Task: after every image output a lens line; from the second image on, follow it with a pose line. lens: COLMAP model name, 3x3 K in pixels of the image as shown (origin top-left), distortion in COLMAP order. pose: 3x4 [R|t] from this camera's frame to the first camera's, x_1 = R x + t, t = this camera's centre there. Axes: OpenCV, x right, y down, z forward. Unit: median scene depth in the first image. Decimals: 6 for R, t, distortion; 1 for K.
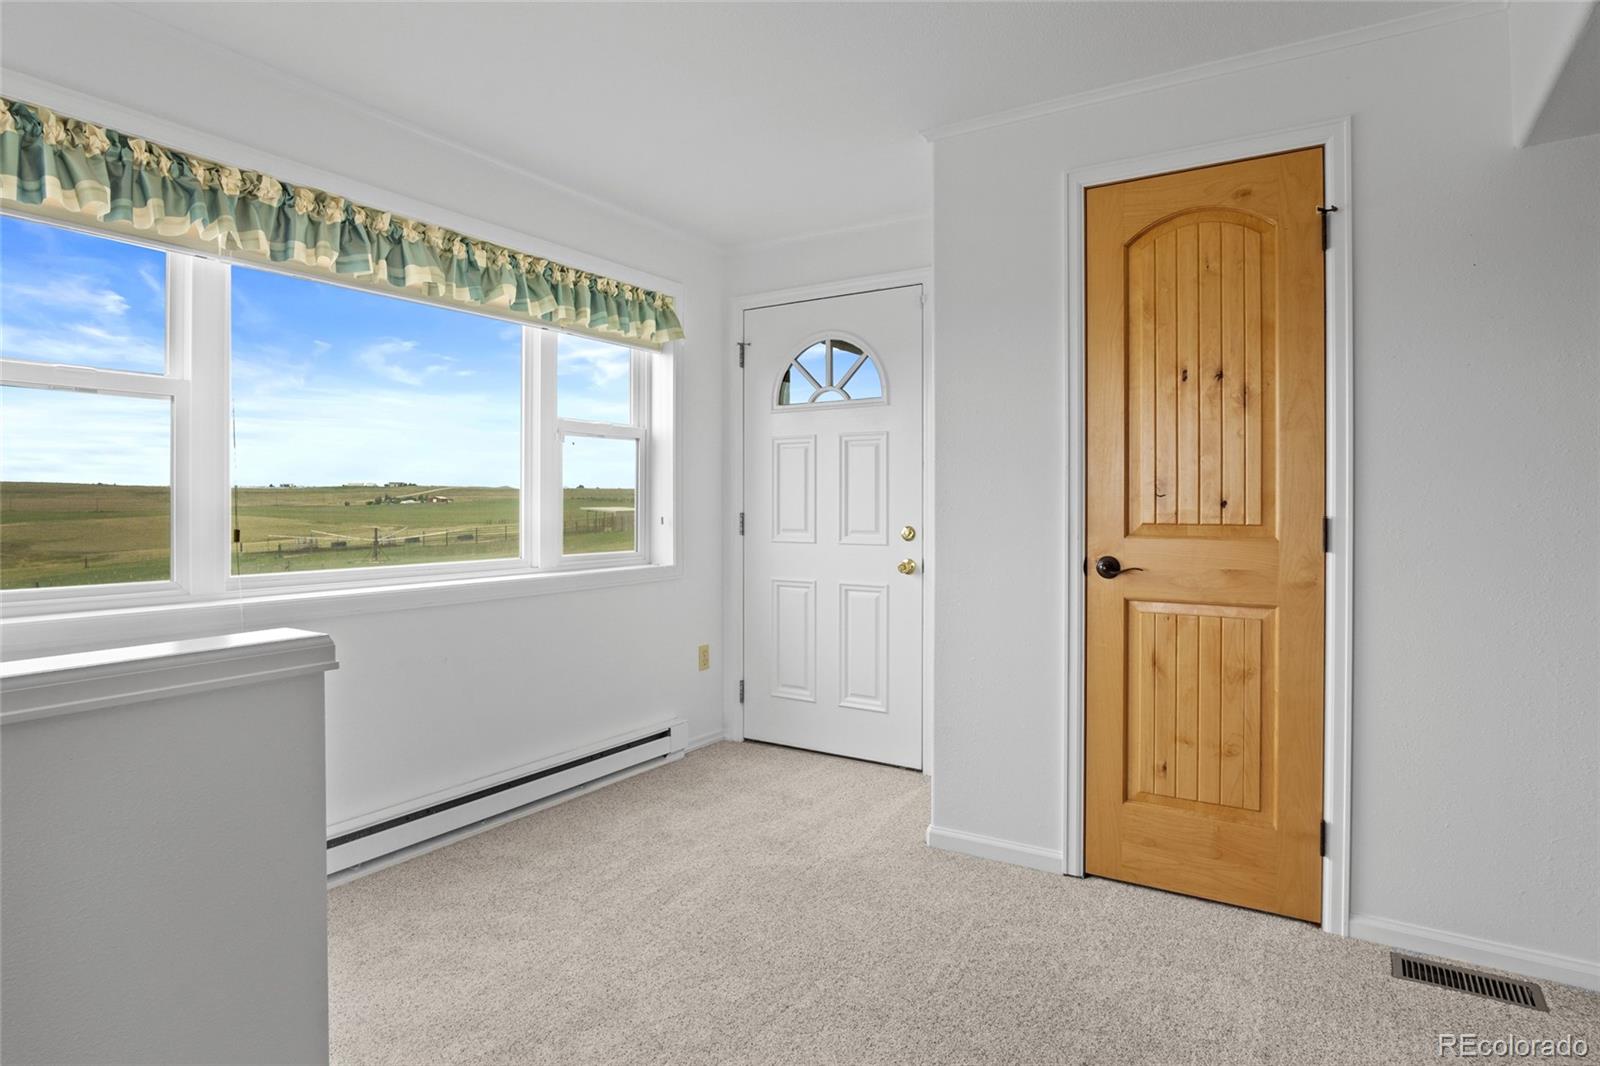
lens RADIAL K [[868.4, 0, 776.4], [0, 868.4, 507.5], [0, 0, 1]] dist [-0.033964, 0.009542]
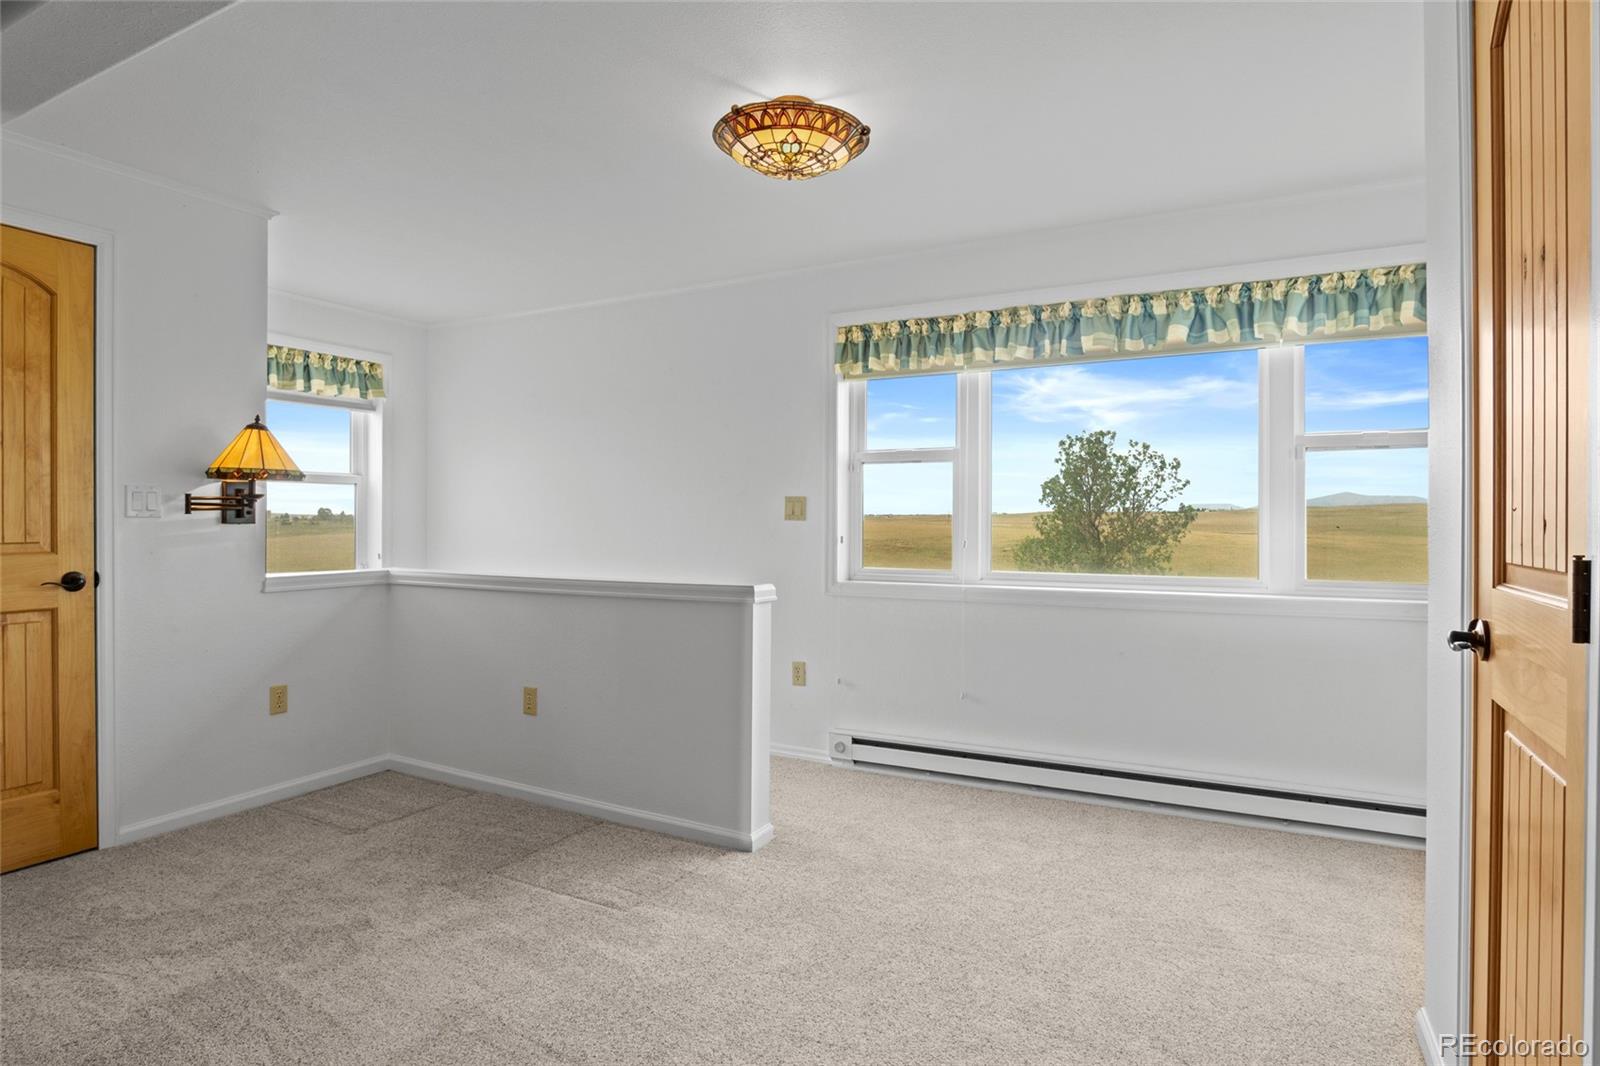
lens RADIAL K [[868.4, 0, 802.8], [0, 868.4, 526.0], [0, 0, 1]] dist [-0.033964, 0.009542]
pose [[0.095604, 0.005221, -0.995406, 0.812238], [-0.003945, 0.999980, 0.004866, -0.006583], [0.995412, 0.003462, 0.095623, 0.469628]]
